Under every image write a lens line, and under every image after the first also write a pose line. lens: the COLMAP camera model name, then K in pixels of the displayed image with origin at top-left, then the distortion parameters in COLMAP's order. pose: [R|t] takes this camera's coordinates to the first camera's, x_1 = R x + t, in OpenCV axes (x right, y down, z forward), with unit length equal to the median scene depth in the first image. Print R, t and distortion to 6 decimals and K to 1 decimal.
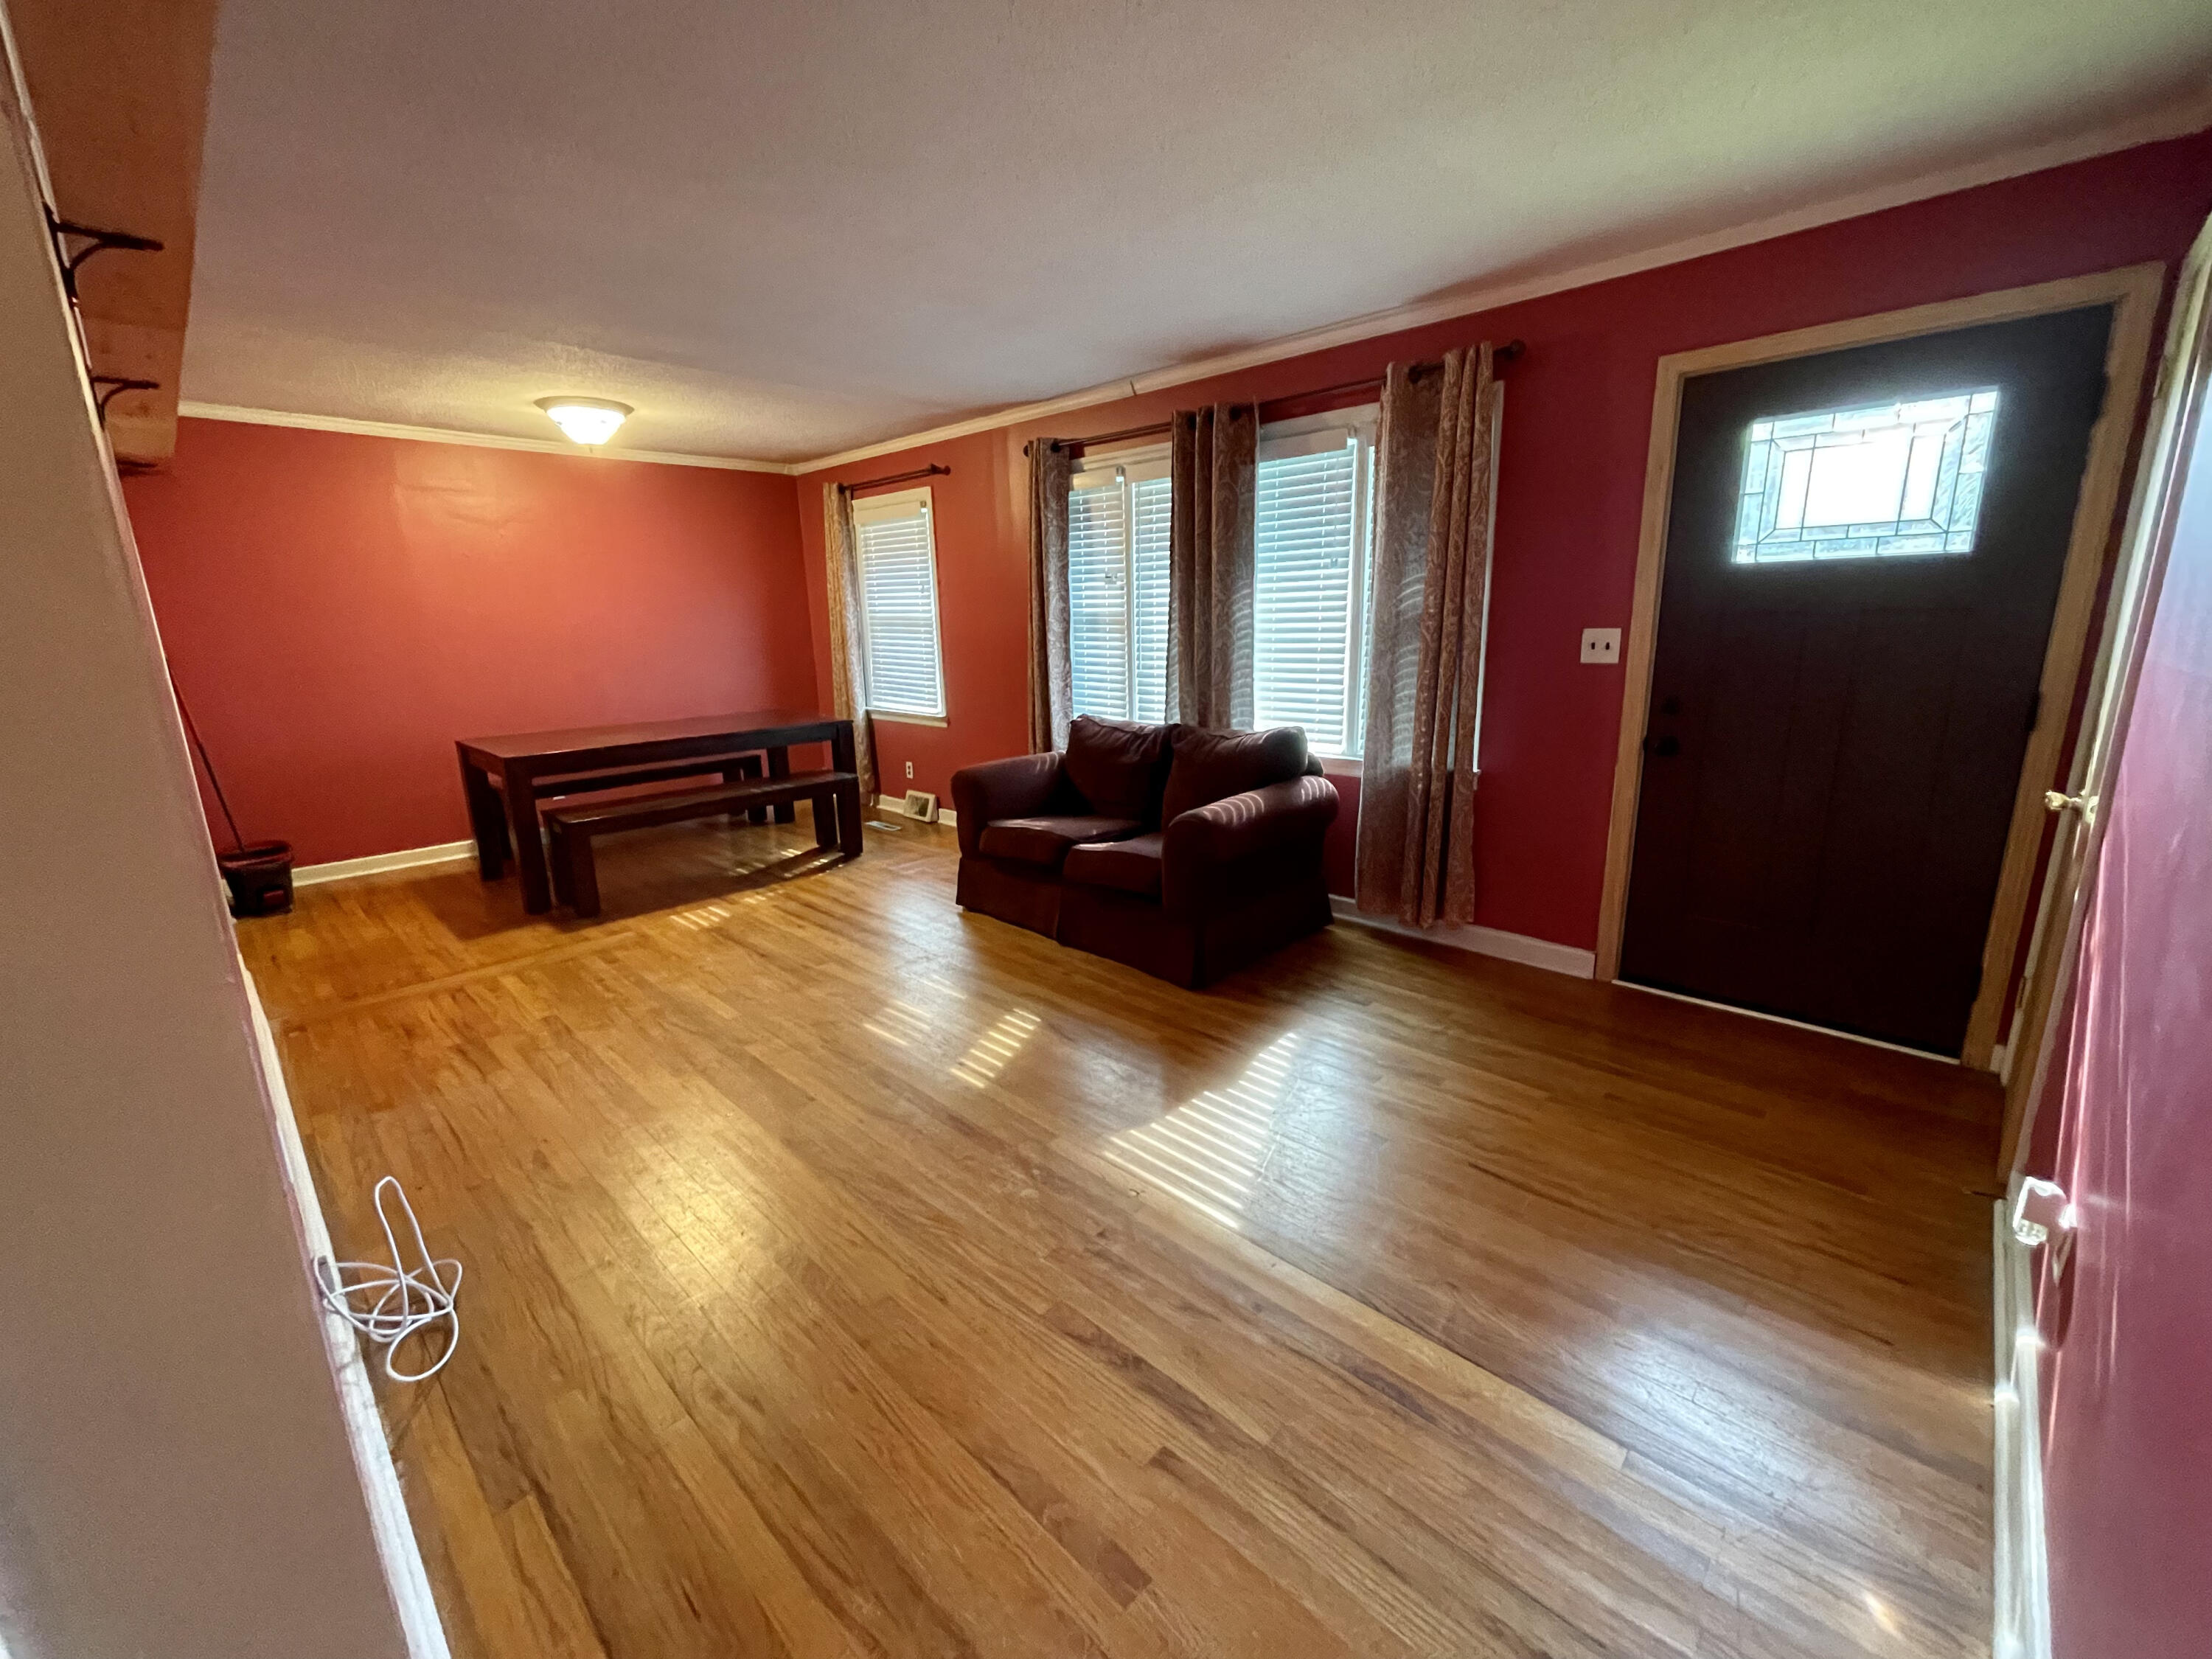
lens RADIAL K [[892.2, 0, 1106.4], [0, 892.2, 825.5], [0, 0, 1]] dist [-0.009613, -0.000399]
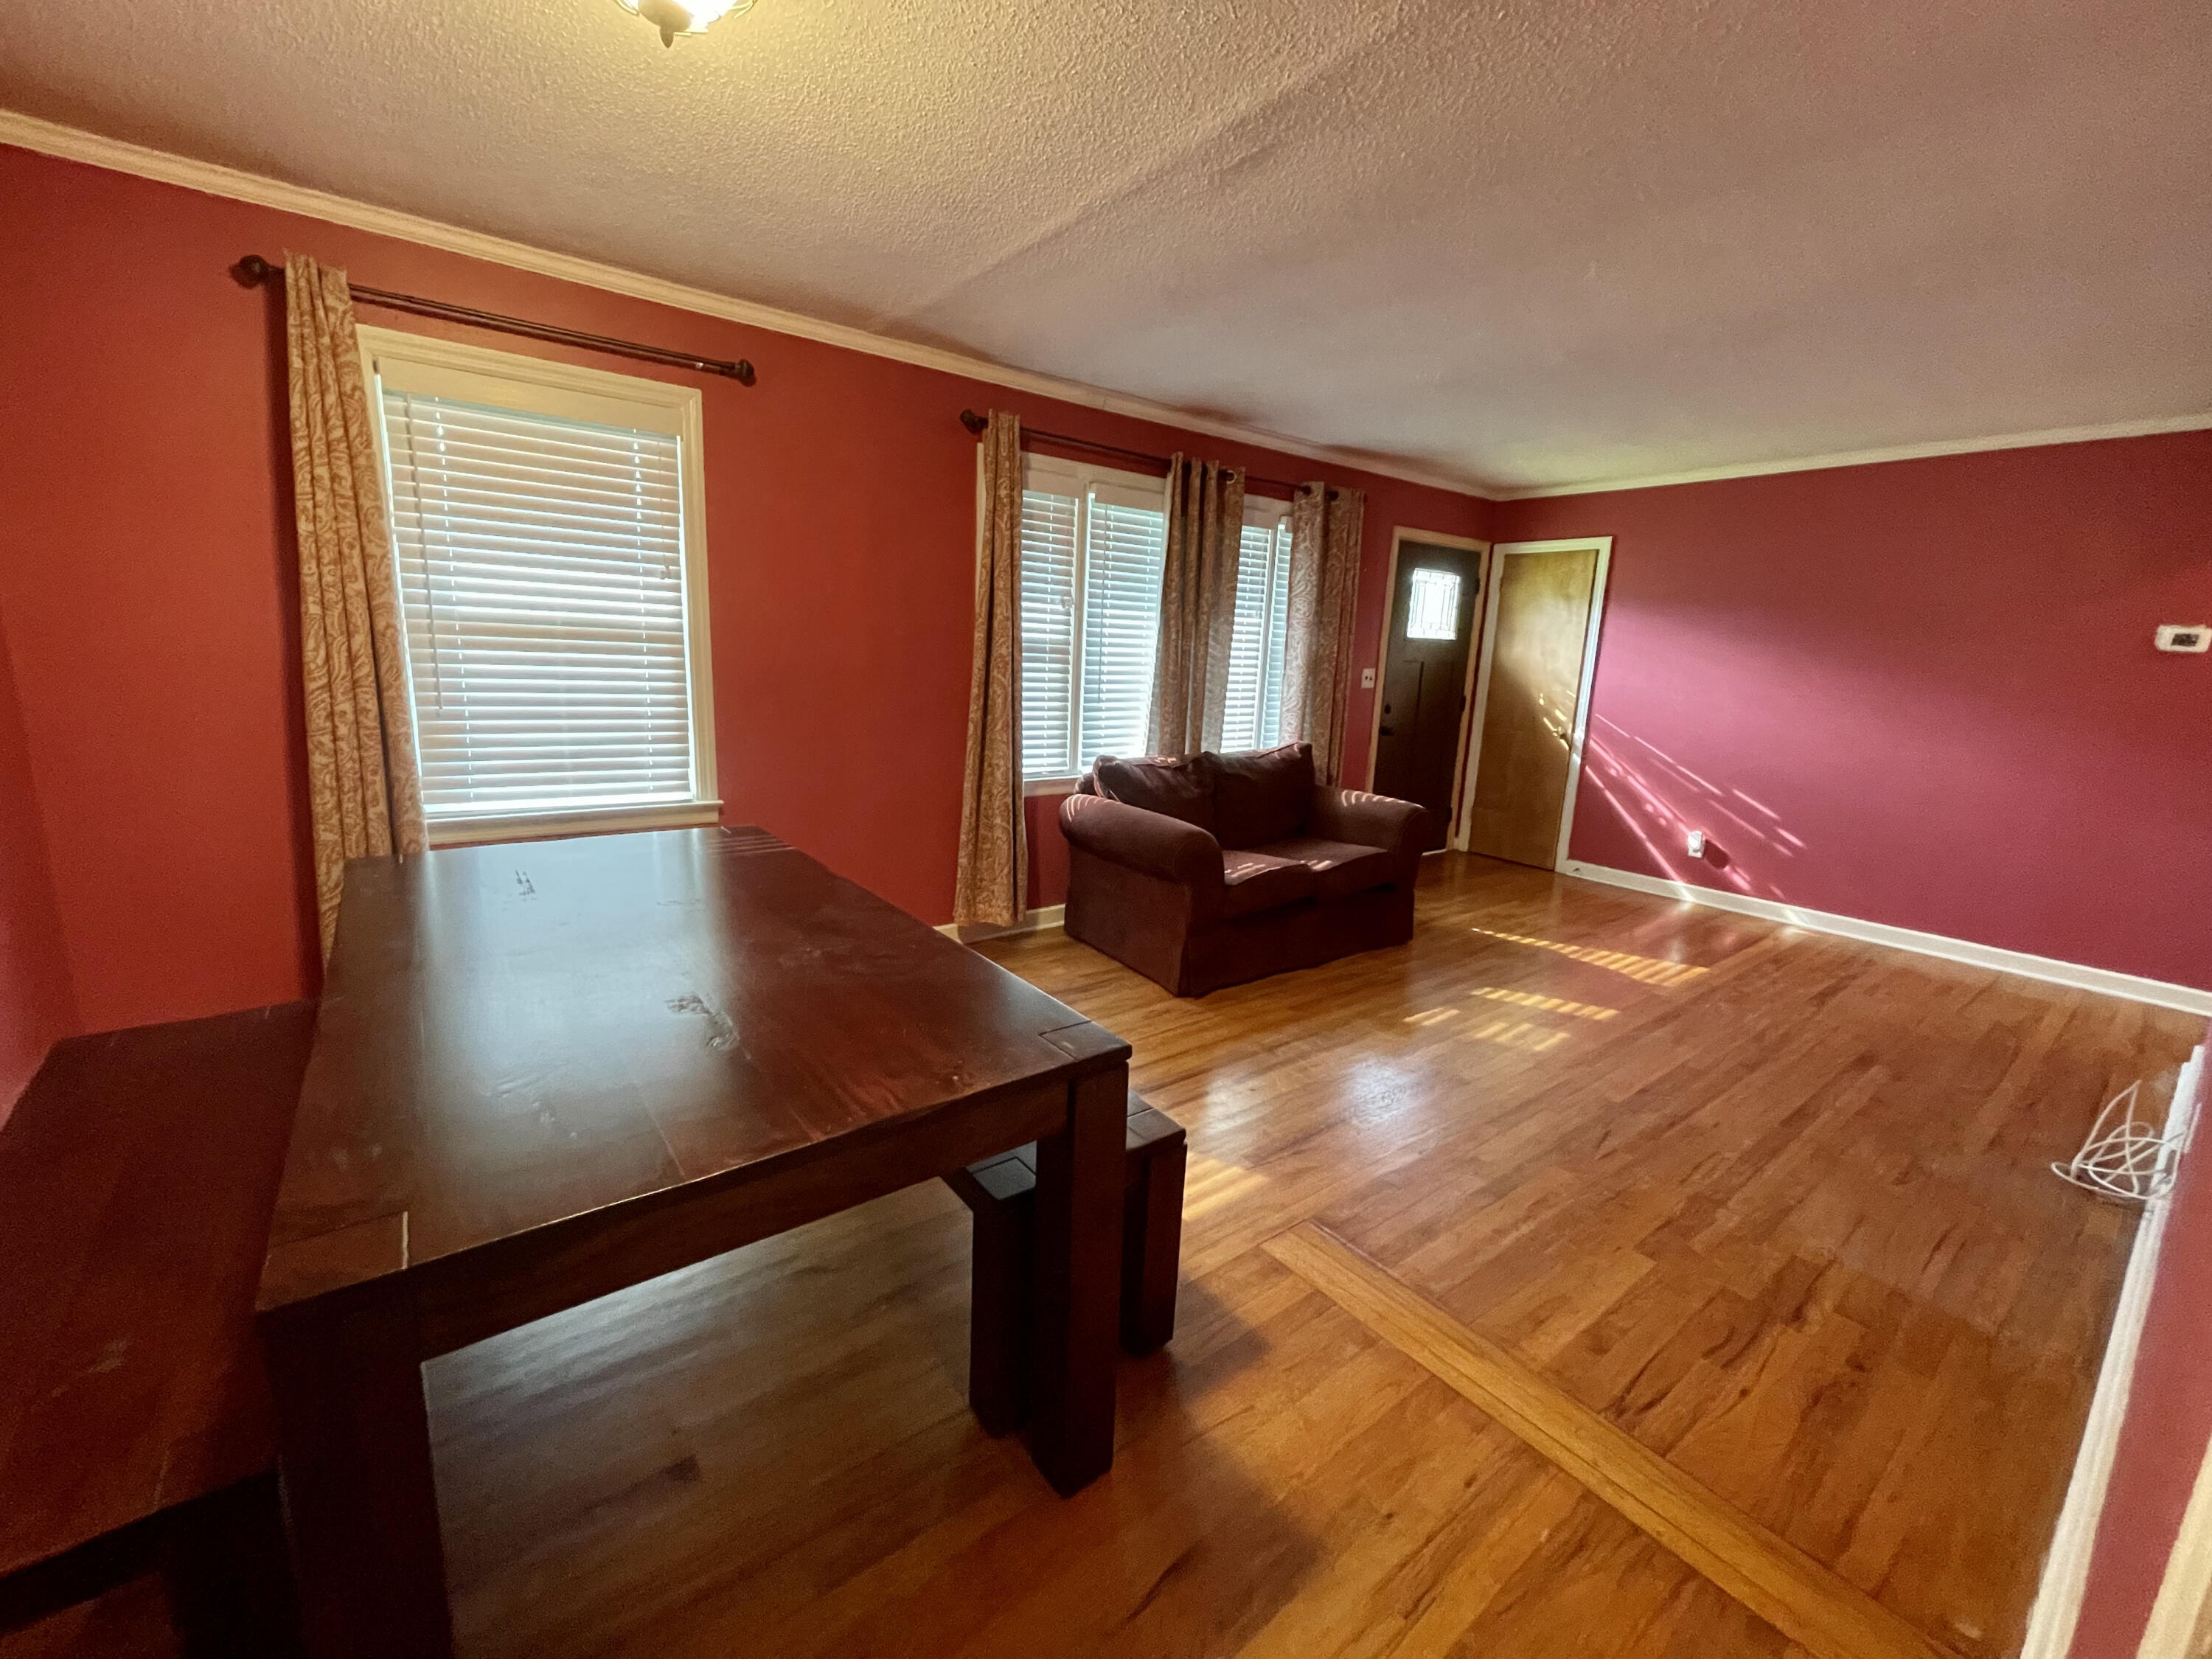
lens RADIAL K [[892.2, 0, 1102.7], [0, 892.2, 825.3], [0, 0, 1]] dist [-0.009613, -0.000399]
pose [[0.155301, -0.169962, 0.973136, -1.126638], [0.184936, 0.972674, 0.140368, -0.229768], [-0.970402, 0.158169, 0.182490, 1.075895]]
